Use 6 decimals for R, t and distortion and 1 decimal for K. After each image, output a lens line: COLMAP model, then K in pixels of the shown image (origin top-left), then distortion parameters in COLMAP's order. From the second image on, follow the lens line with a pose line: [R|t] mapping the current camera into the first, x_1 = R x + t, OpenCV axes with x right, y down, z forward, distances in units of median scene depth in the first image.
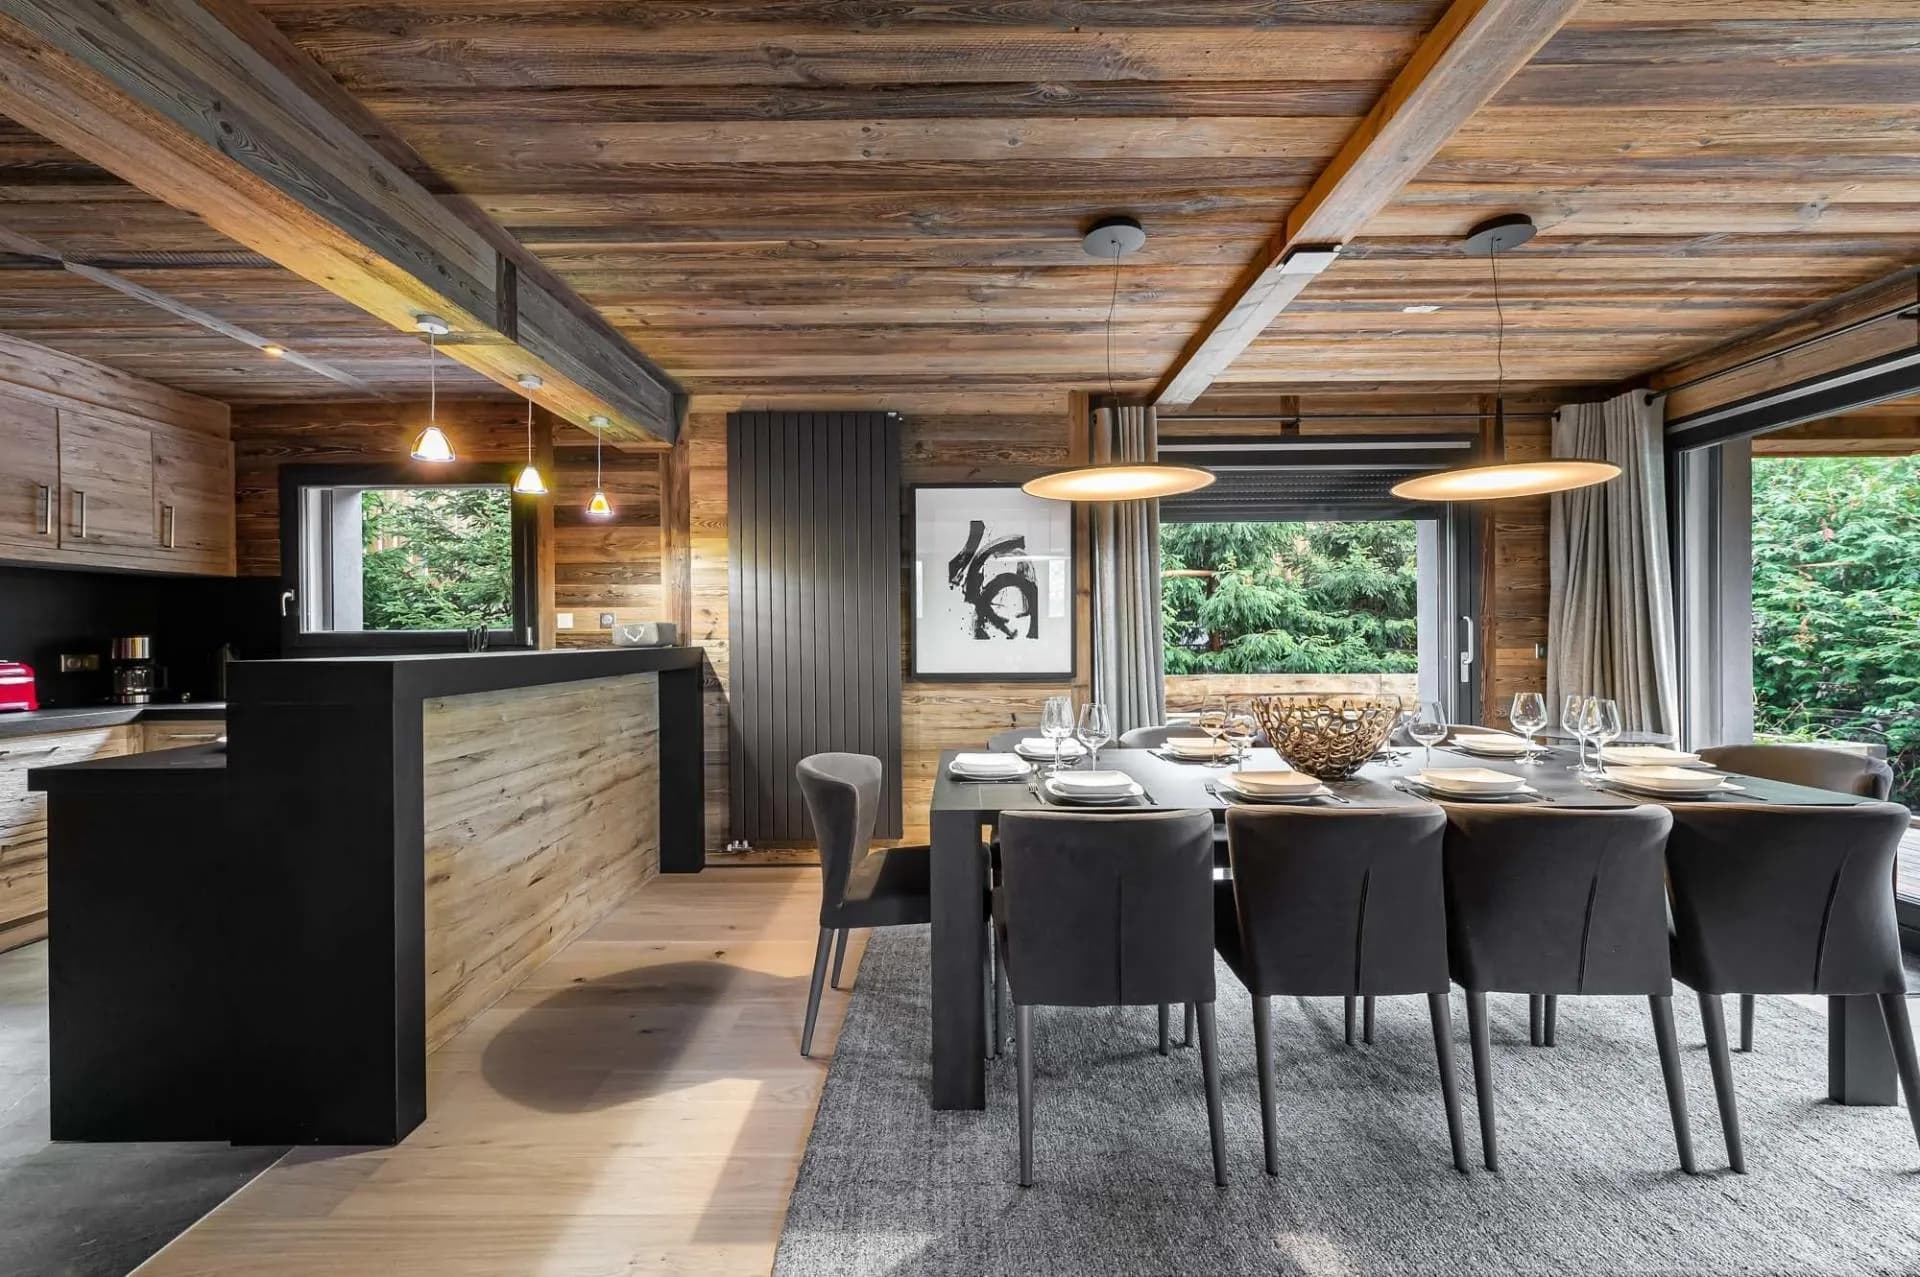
lens RADIAL K [[786.0, 0, 960.0], [0, 786.0, 638.5], [0, 0, 1]] dist [0.001452, -0.000191]
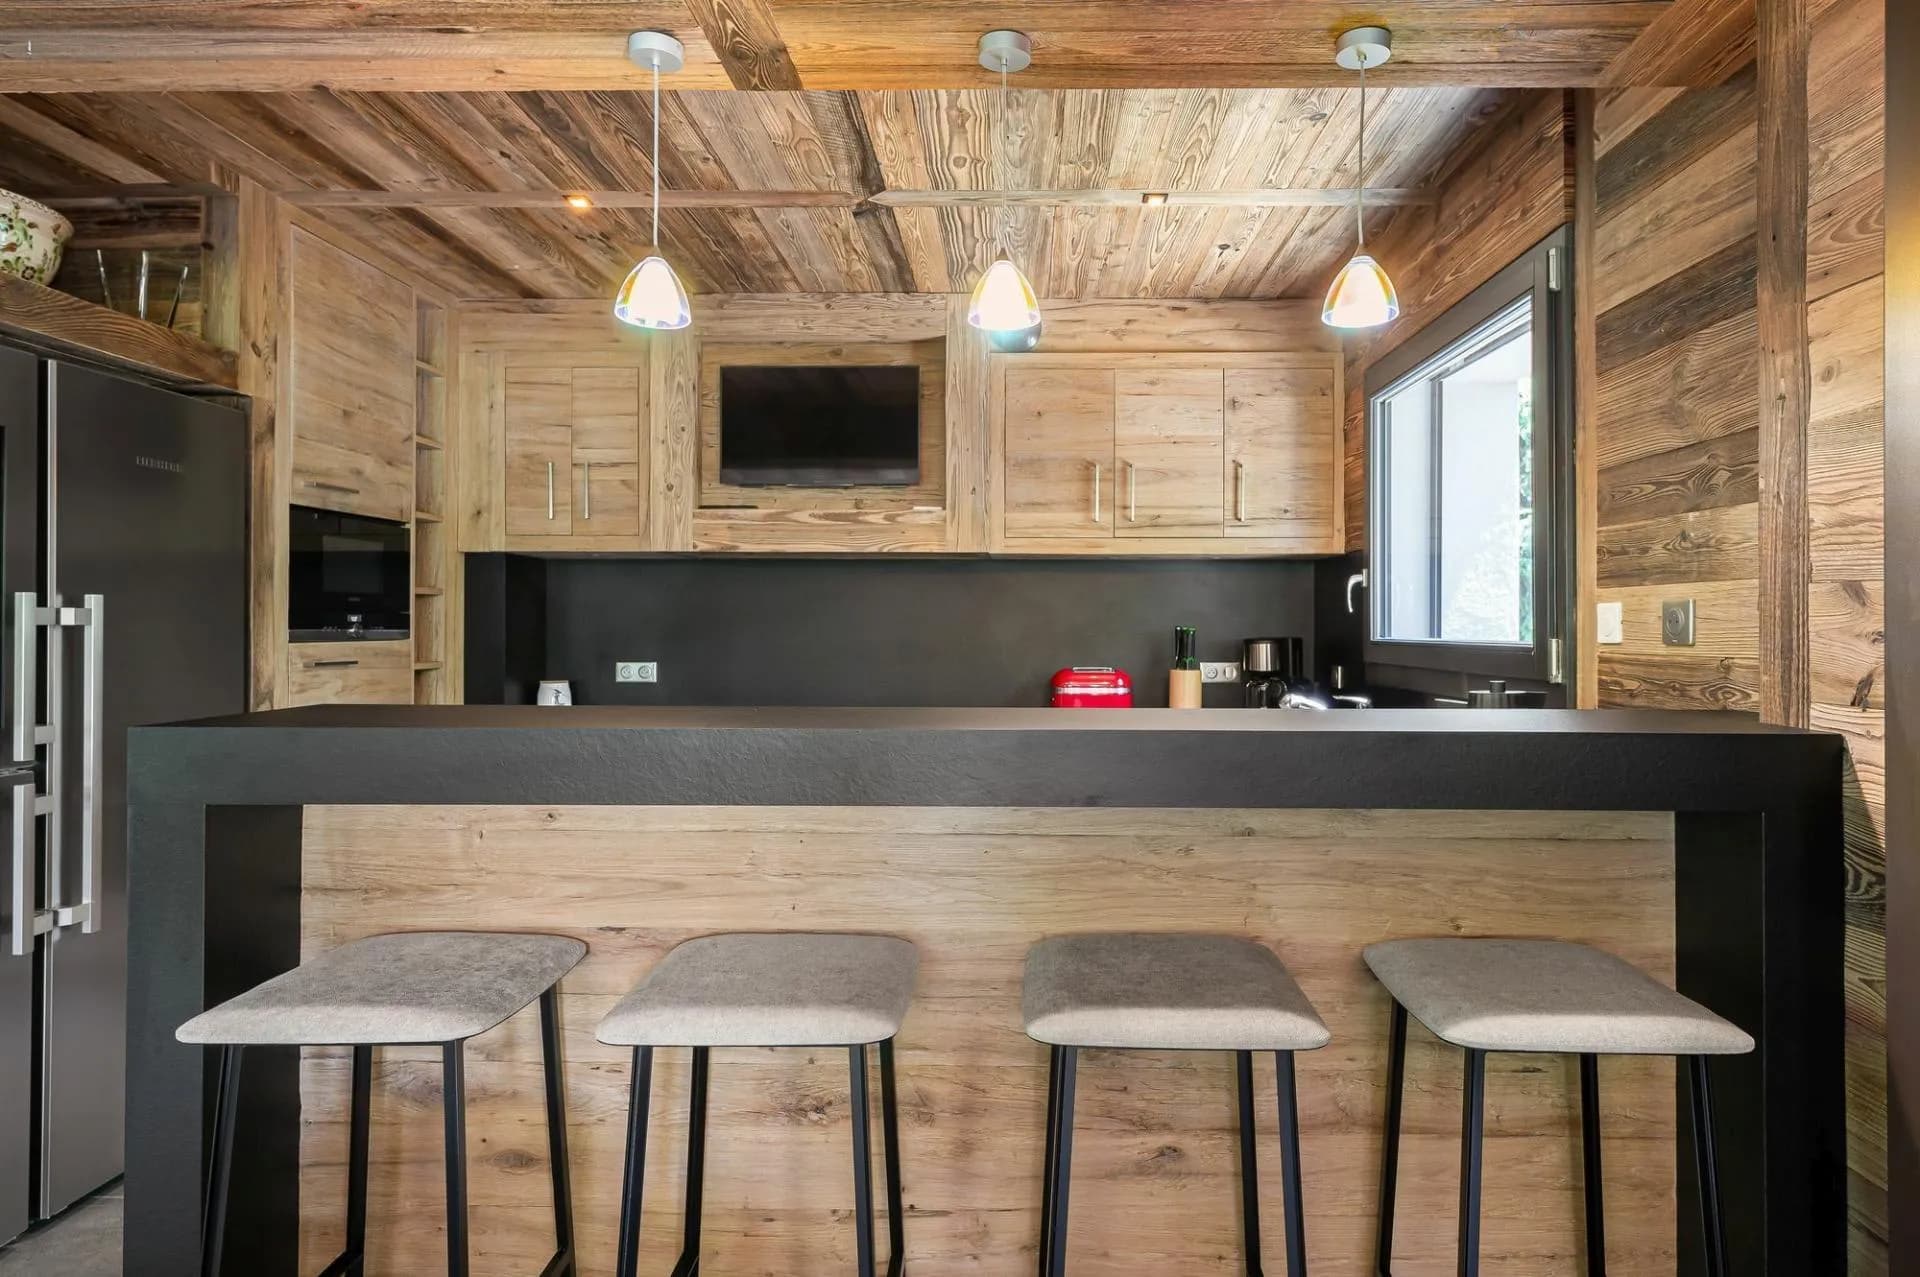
lens RADIAL K [[1096.1, 0, 1005.2], [0, 1096.1, 625.3], [0, 0, 1]] dist [0.024817, 0.000020]
pose [[-0.009786, 0.009999, -0.999902, 0.019878], [-0.006837, 0.999926, 0.010066, -0.027693], [0.999929, 0.006935, -0.009717, 0.799054]]
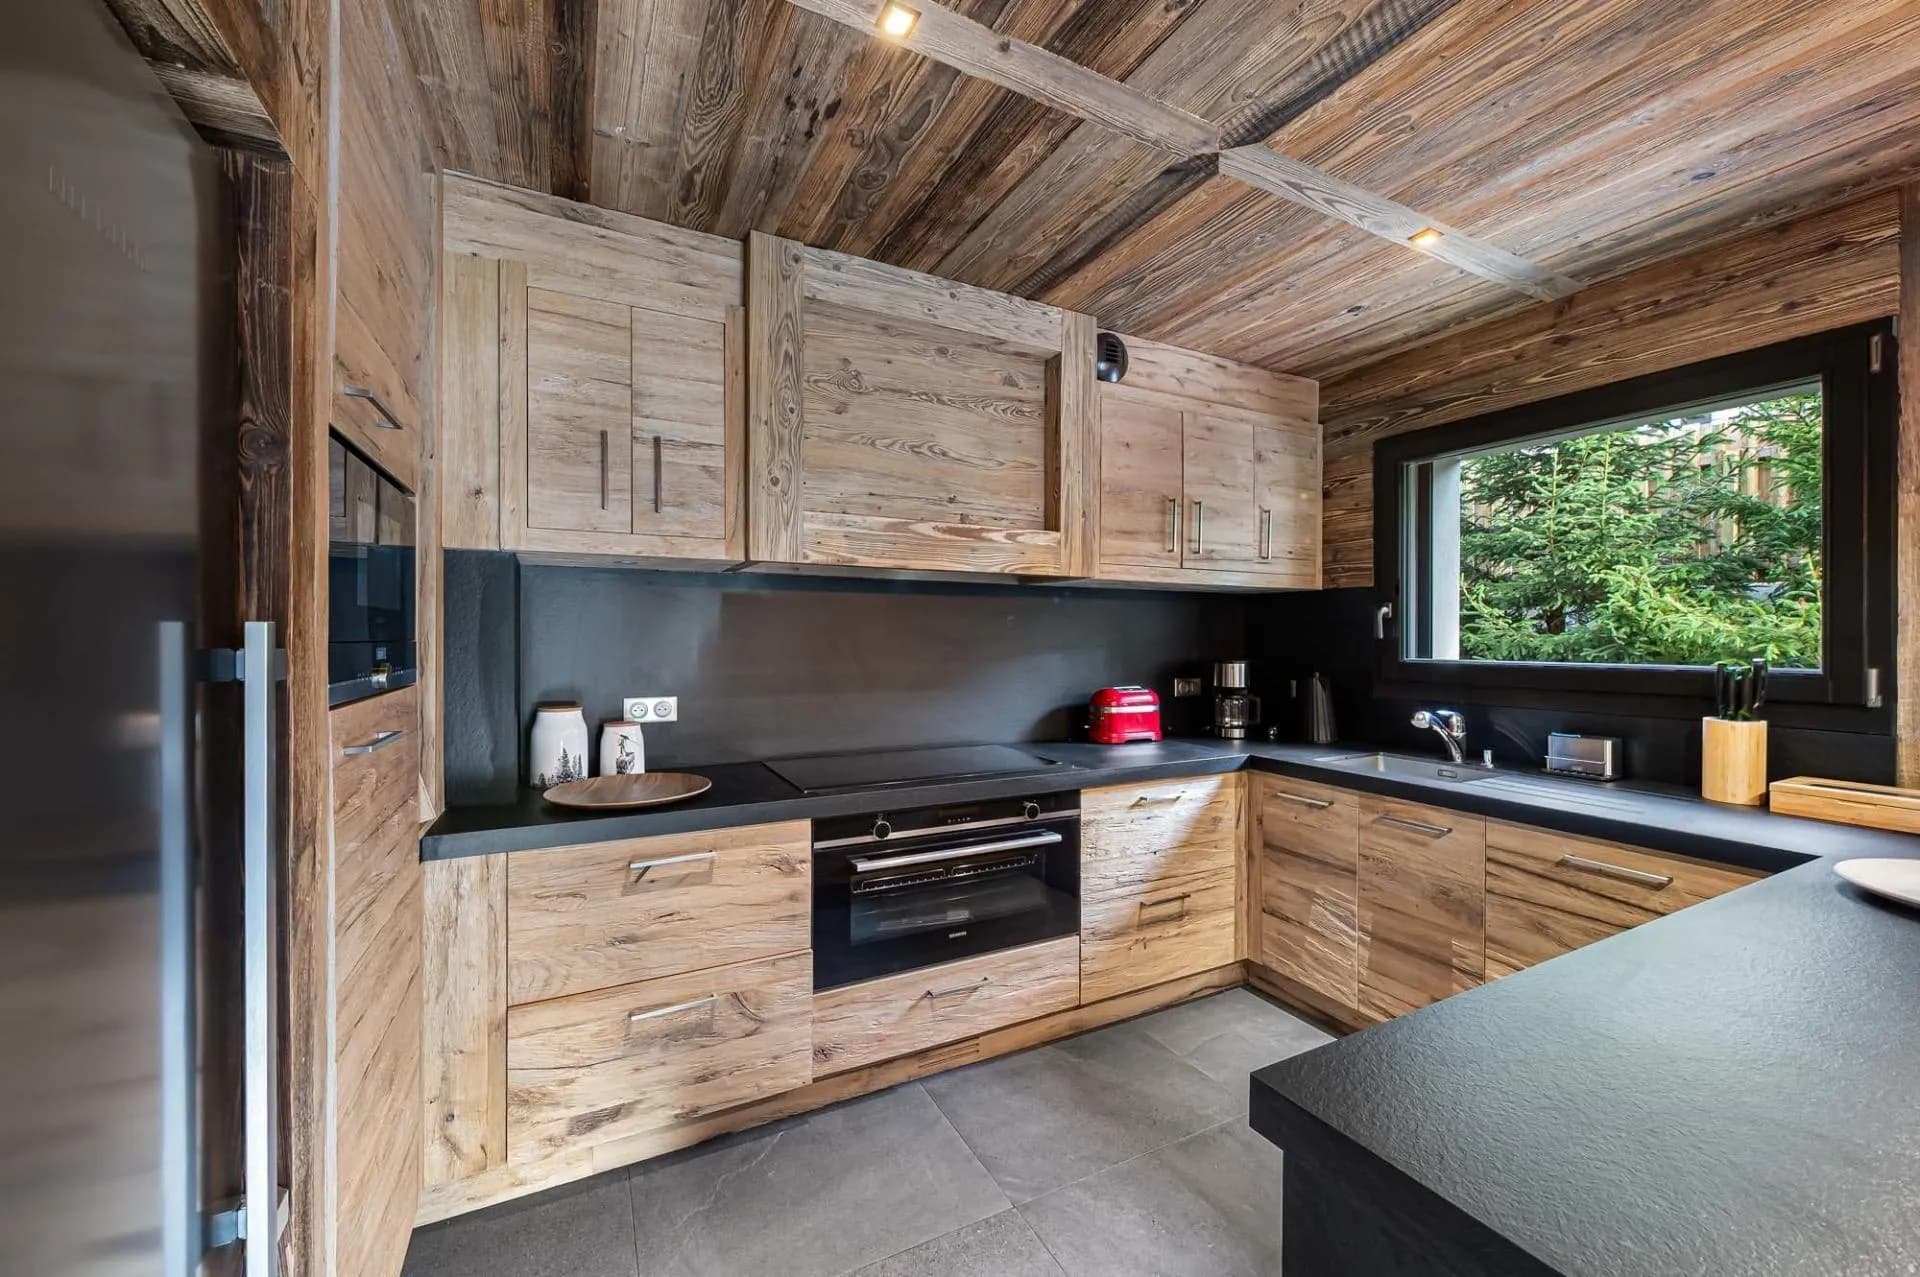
lens RADIAL K [[744.2, 0, 960.0], [0, 744.2, 638.5], [0, 0, 1]] dist [0.000303, -0.000066]
pose [[0.465727, 0.012323, -0.884843, -0.453043], [-0.010403, 0.999910, 0.008449, -0.033466], [0.884867, 0.005270, 0.465814, 0.338291]]
